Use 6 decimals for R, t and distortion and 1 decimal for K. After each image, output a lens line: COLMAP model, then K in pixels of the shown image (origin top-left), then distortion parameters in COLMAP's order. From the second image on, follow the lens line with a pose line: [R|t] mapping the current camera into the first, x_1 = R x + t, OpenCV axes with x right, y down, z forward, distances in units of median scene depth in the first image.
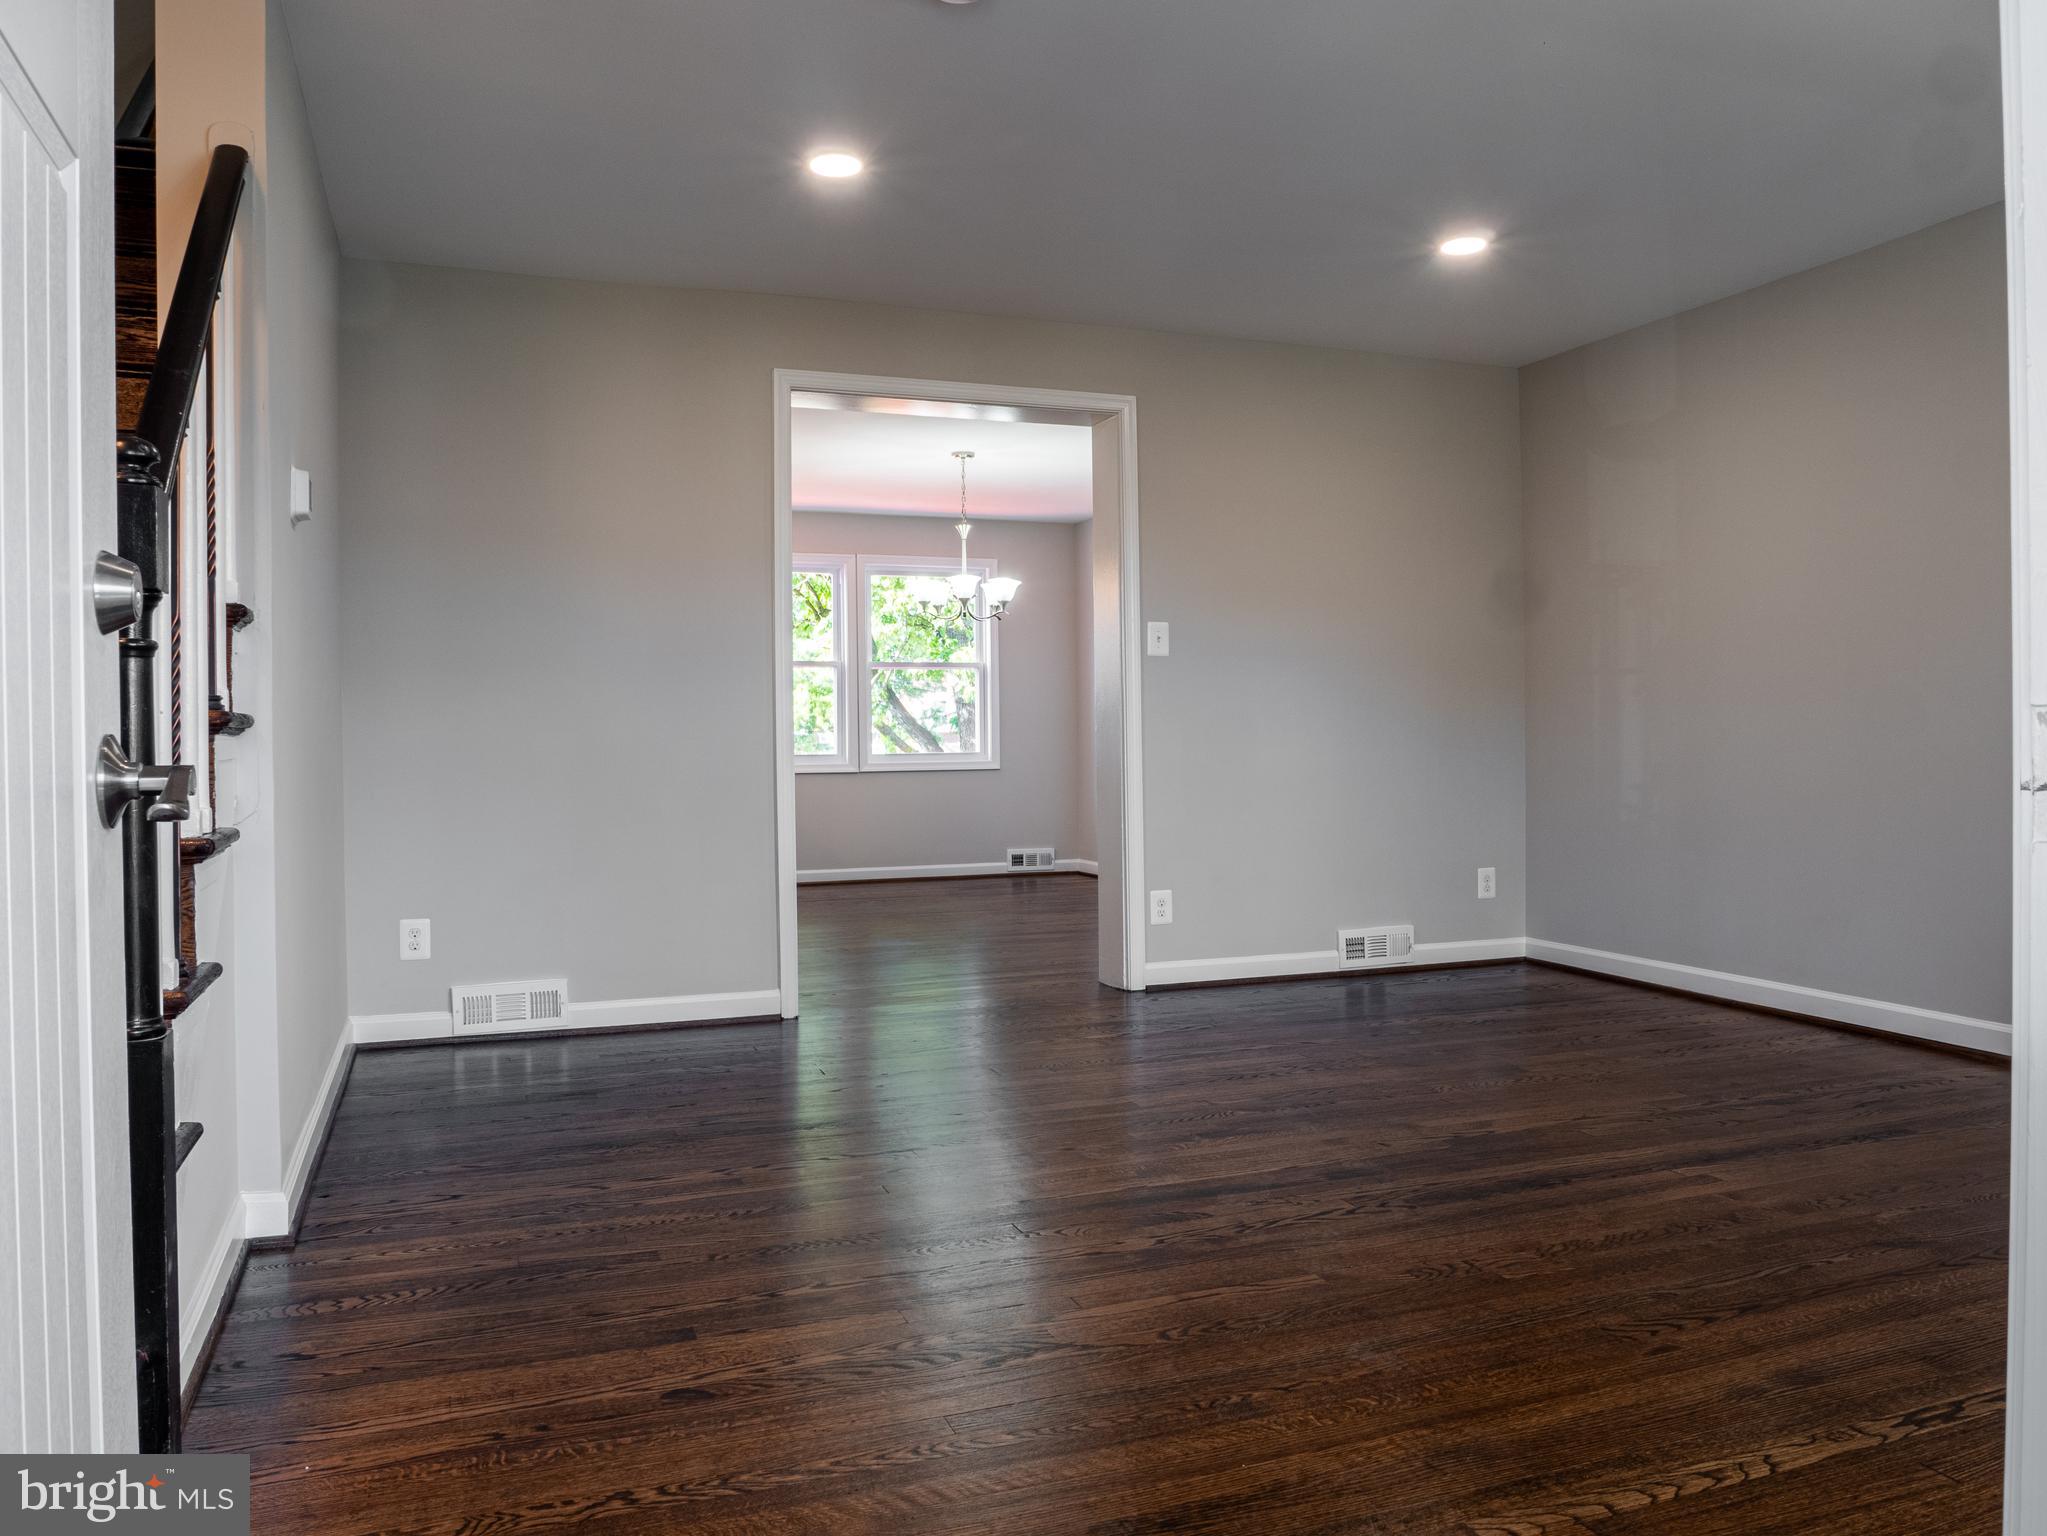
lens RADIAL K [[1499.3, 0, 1022.1], [0, 1499.3, 753.5], [0, 0, 1]] dist [-0.048881, 0.016016]
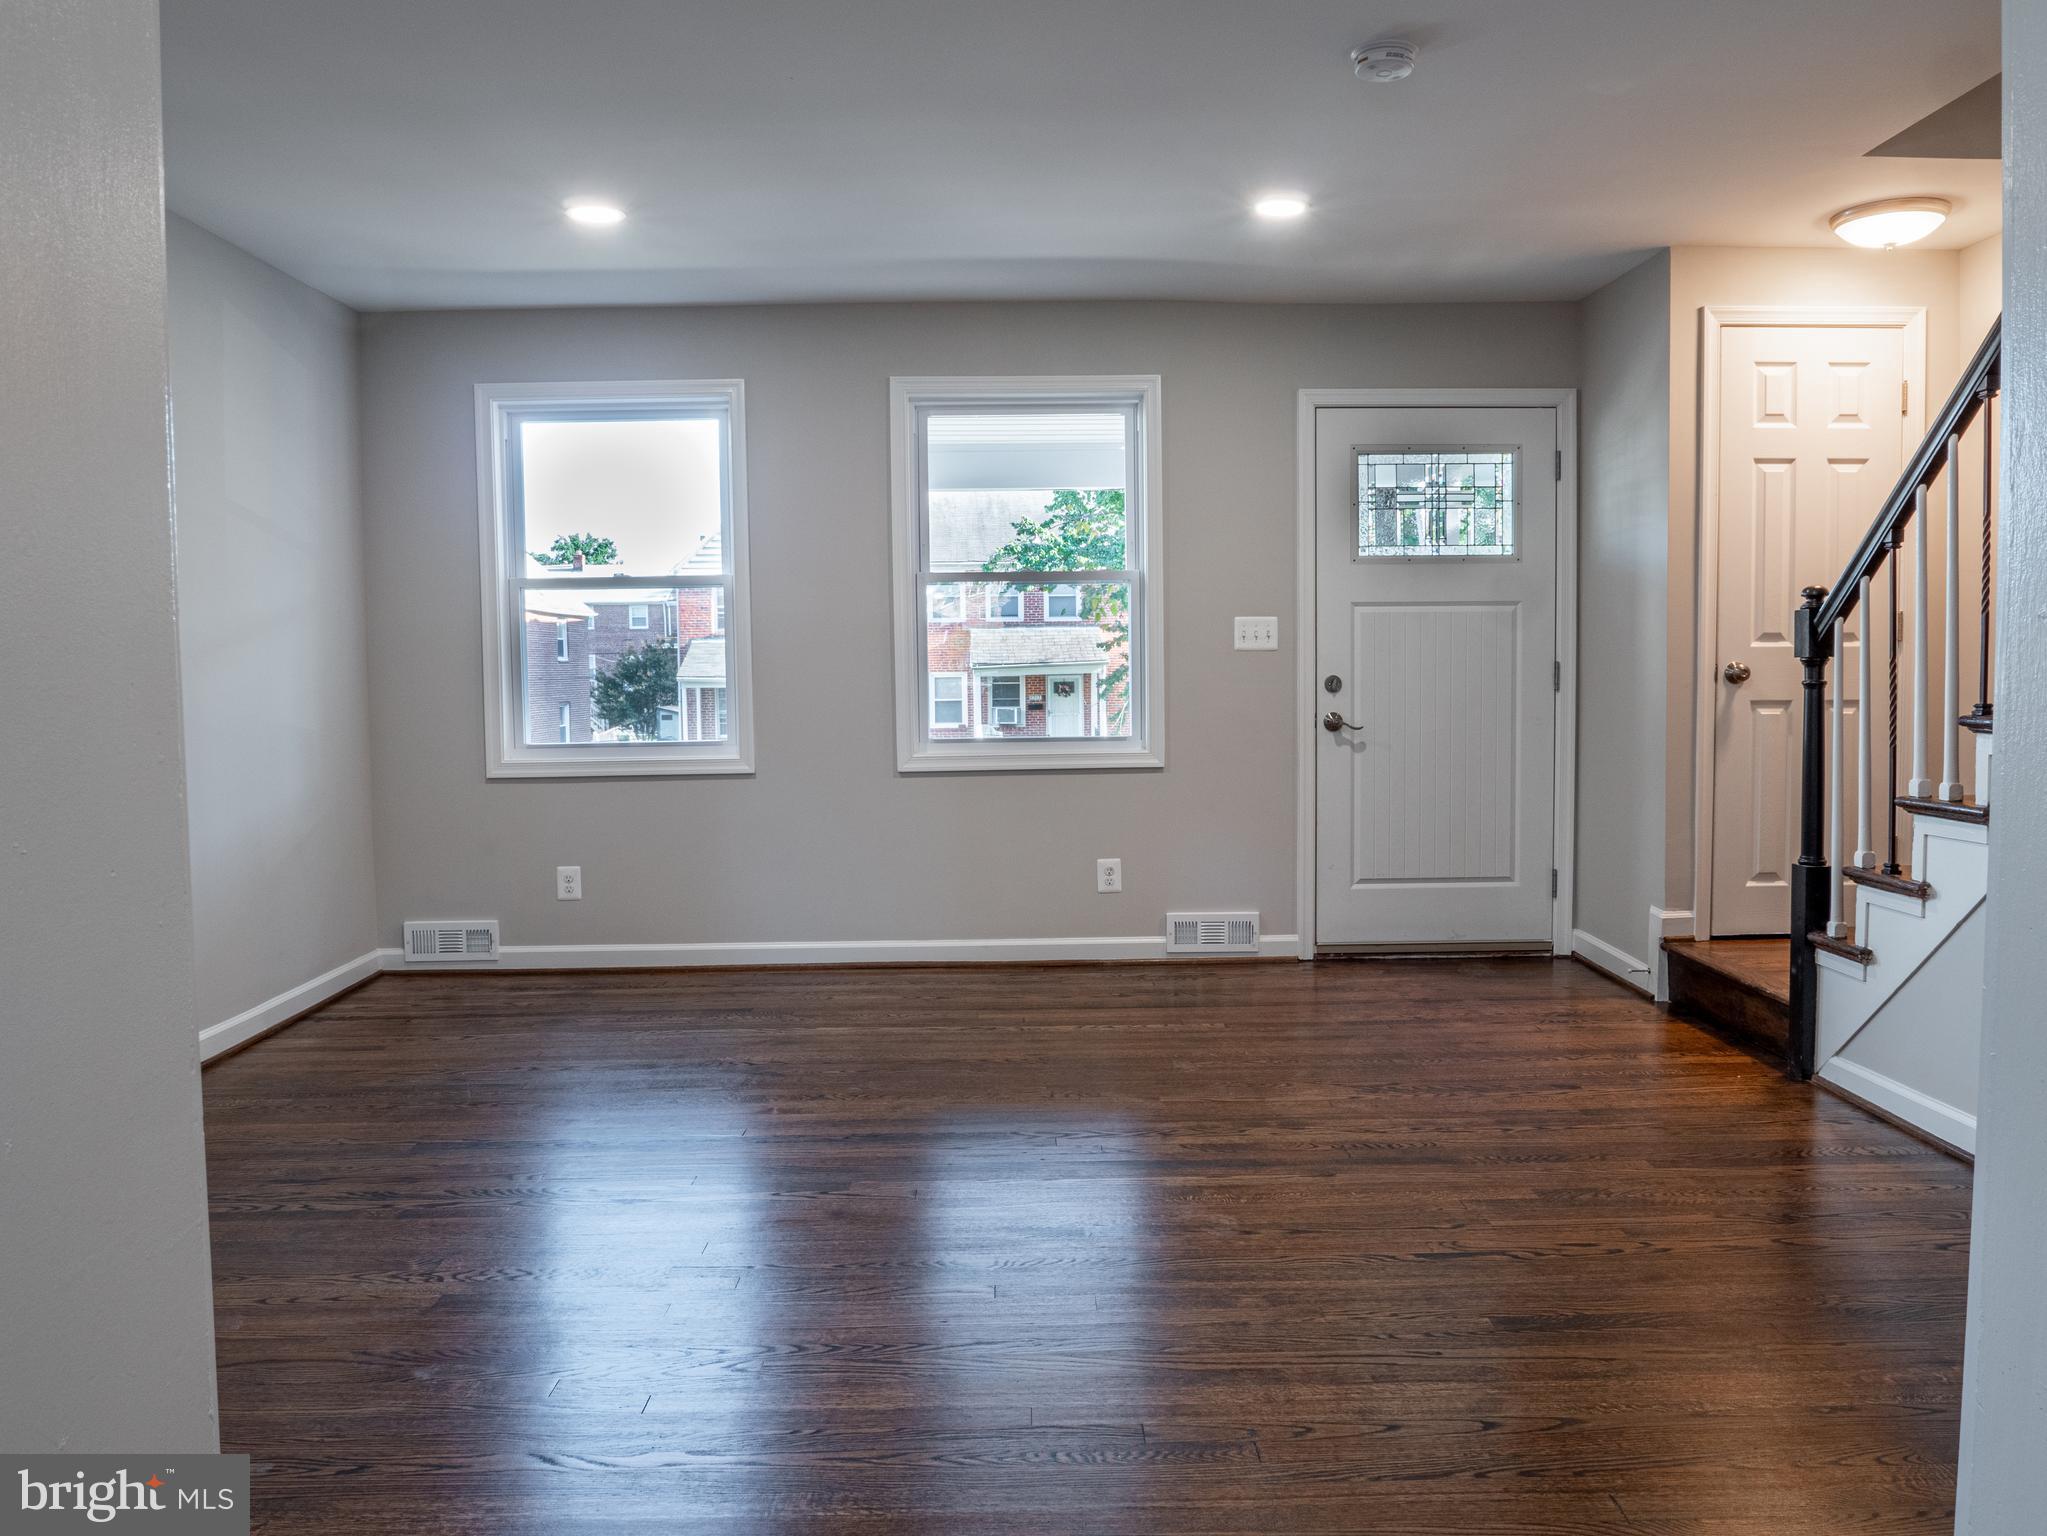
lens RADIAL K [[1499.3, 0, 1022.1], [0, 1499.3, 753.5], [0, 0, 1]] dist [-0.048881, 0.016016]
pose [[-0.936519, 0.000207, 0.350616, -0.174608], [0.022258, 0.998018, 0.058863, -0.077724], [-0.349909, 0.062930, -0.934668, 2.141740]]
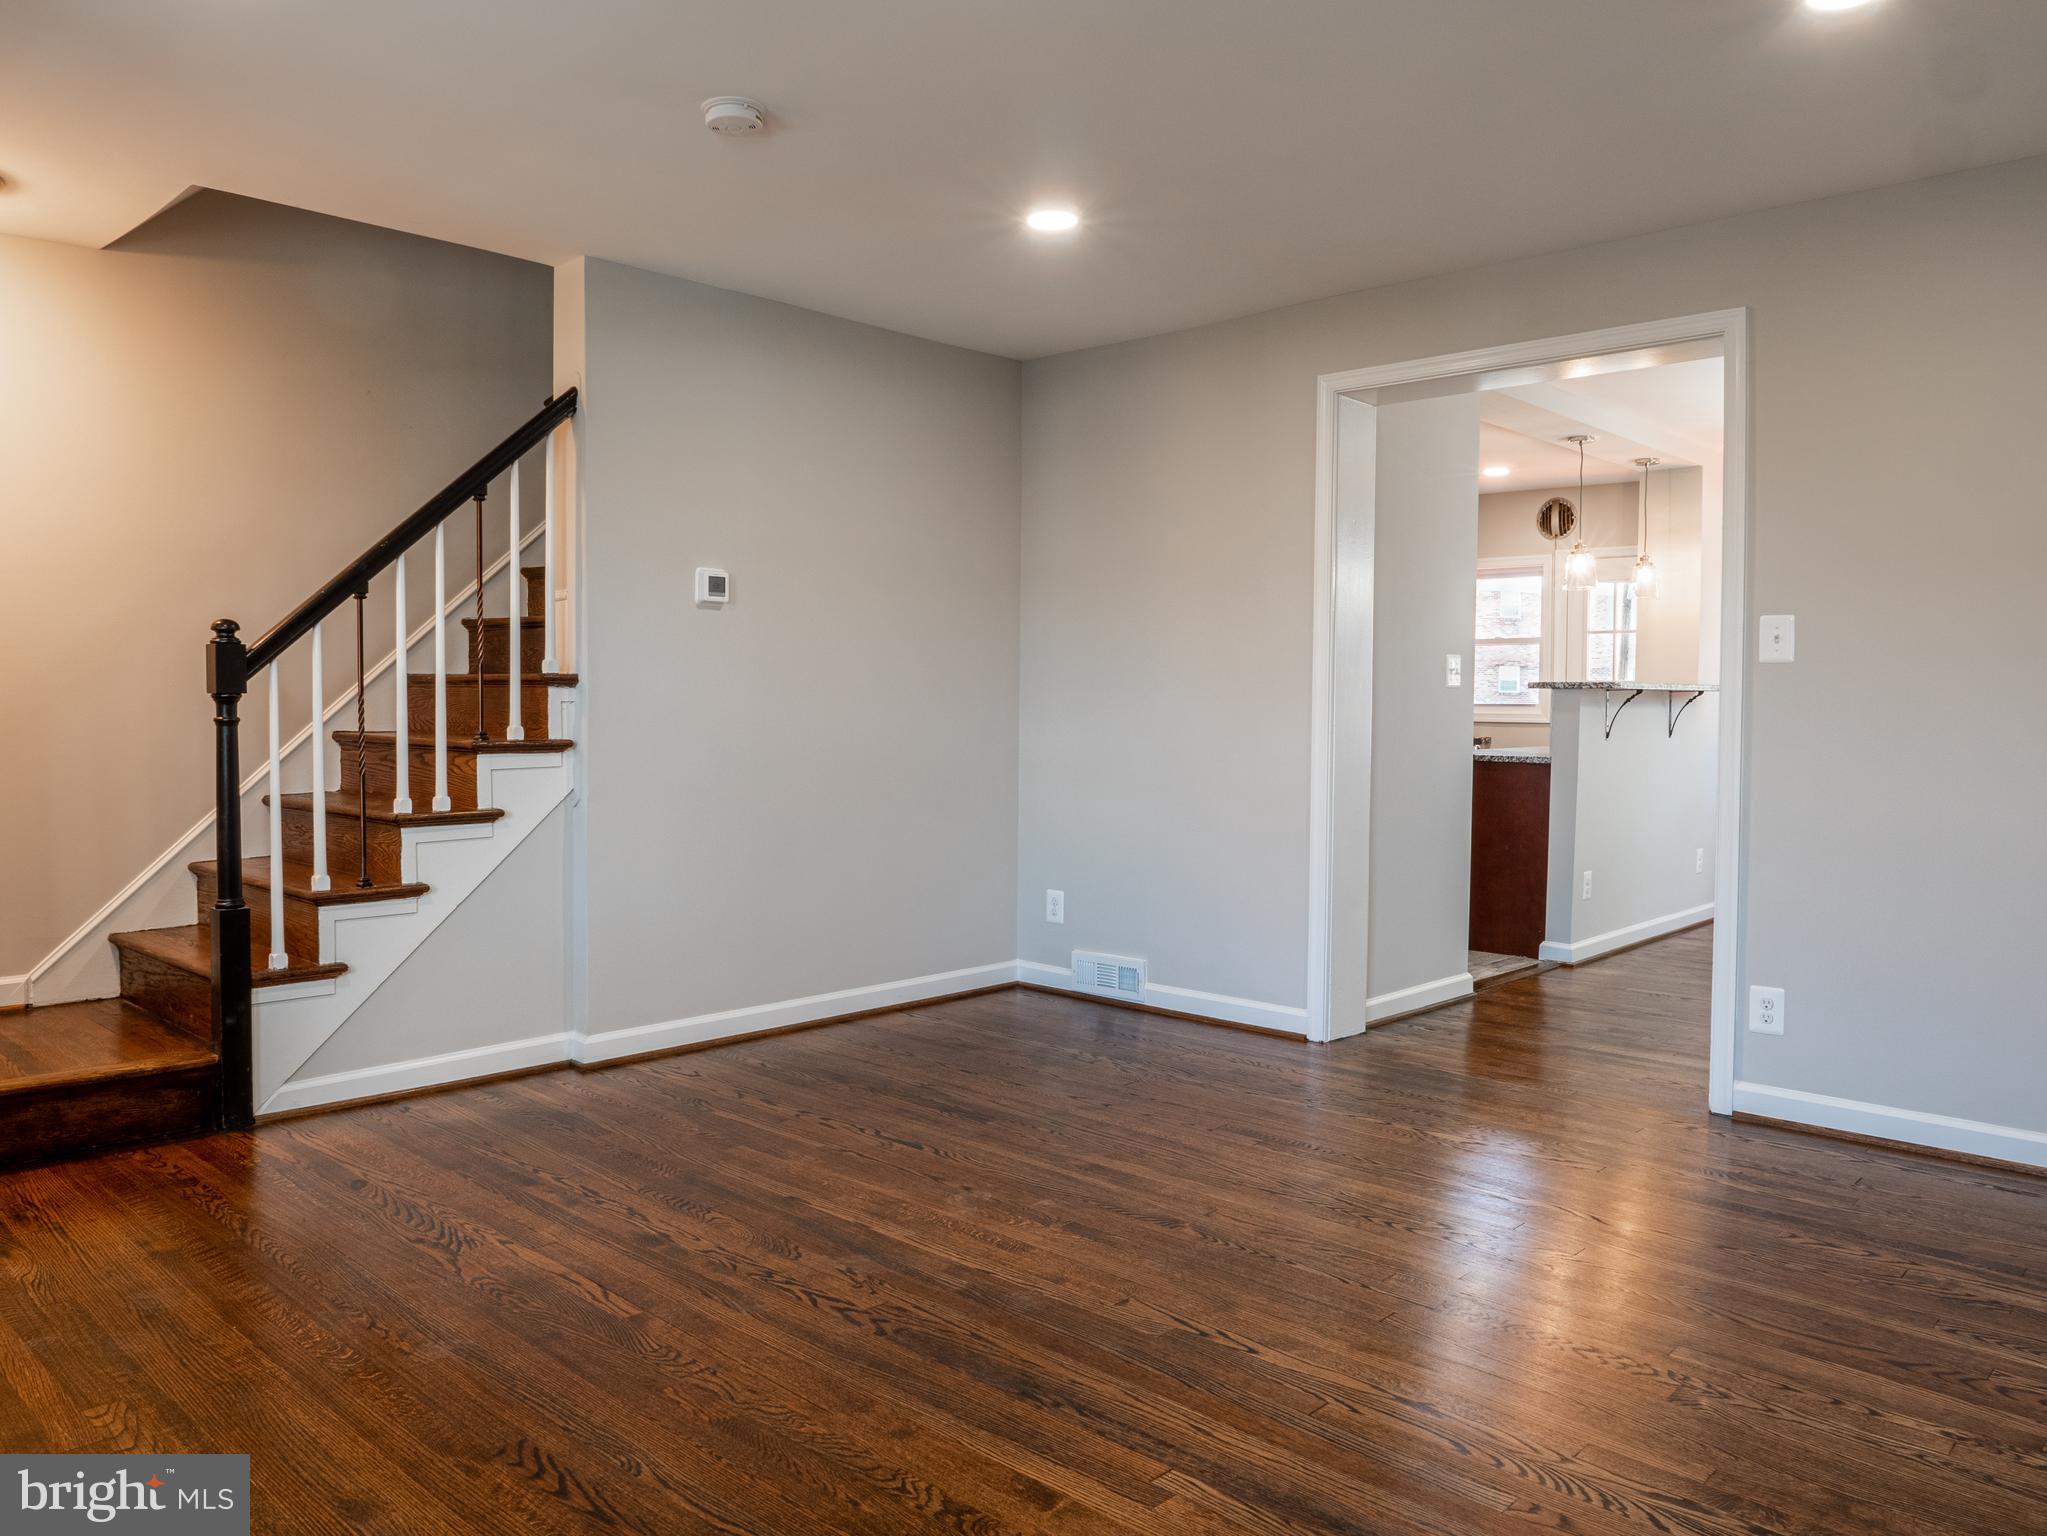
lens RADIAL K [[1499.3, 0, 1022.1], [0, 1499.3, 753.5], [0, 0, 1]] dist [-0.048881, 0.016016]
pose [[0.431554, 0.046281, -0.900899, 1.100417], [-0.019271, 0.998928, 0.042085, -0.084688], [0.901881, -0.000800, 0.431983, 0.696007]]
